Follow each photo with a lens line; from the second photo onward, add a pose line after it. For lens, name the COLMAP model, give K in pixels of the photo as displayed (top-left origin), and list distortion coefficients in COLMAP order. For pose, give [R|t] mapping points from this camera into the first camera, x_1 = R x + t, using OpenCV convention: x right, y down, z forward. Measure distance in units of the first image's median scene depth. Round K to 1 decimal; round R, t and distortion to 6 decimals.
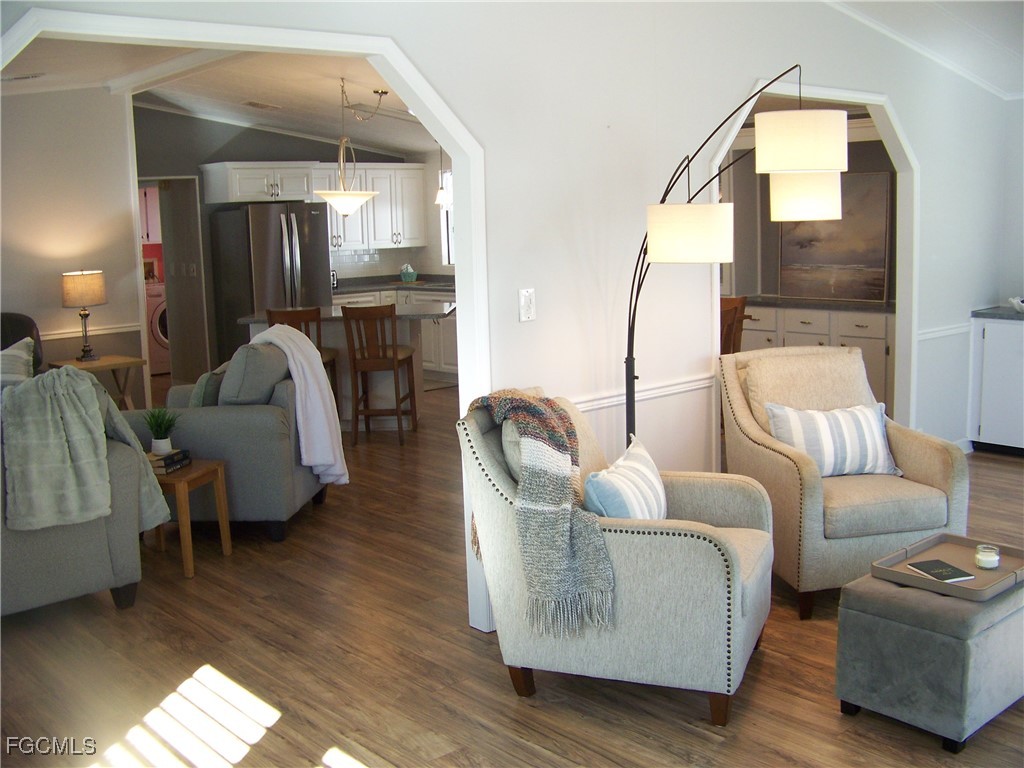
lens RADIAL K [[1054.7, 0, 512.0], [0, 1054.7, 384.0], [0, 0, 1]] dist [-0.250868, 0.264184]
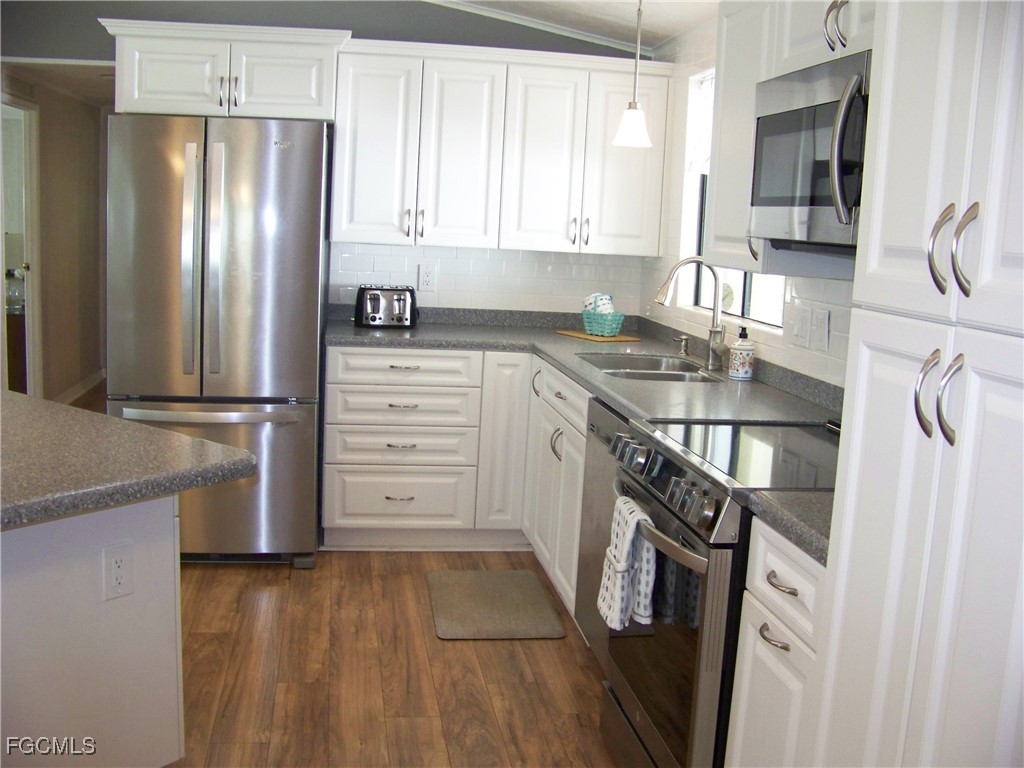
lens RADIAL K [[1076.4, 0, 514.9], [0, 1076.4, 390.0], [0, 0, 1]] dist [-0.252093, 0.291661]
pose [[0.837148, 0.151959, -0.525444, 0.118951], [-0.155199, 0.987144, 0.038217, -0.096633], [0.524496, 0.049555, 0.849969, 0.682398]]
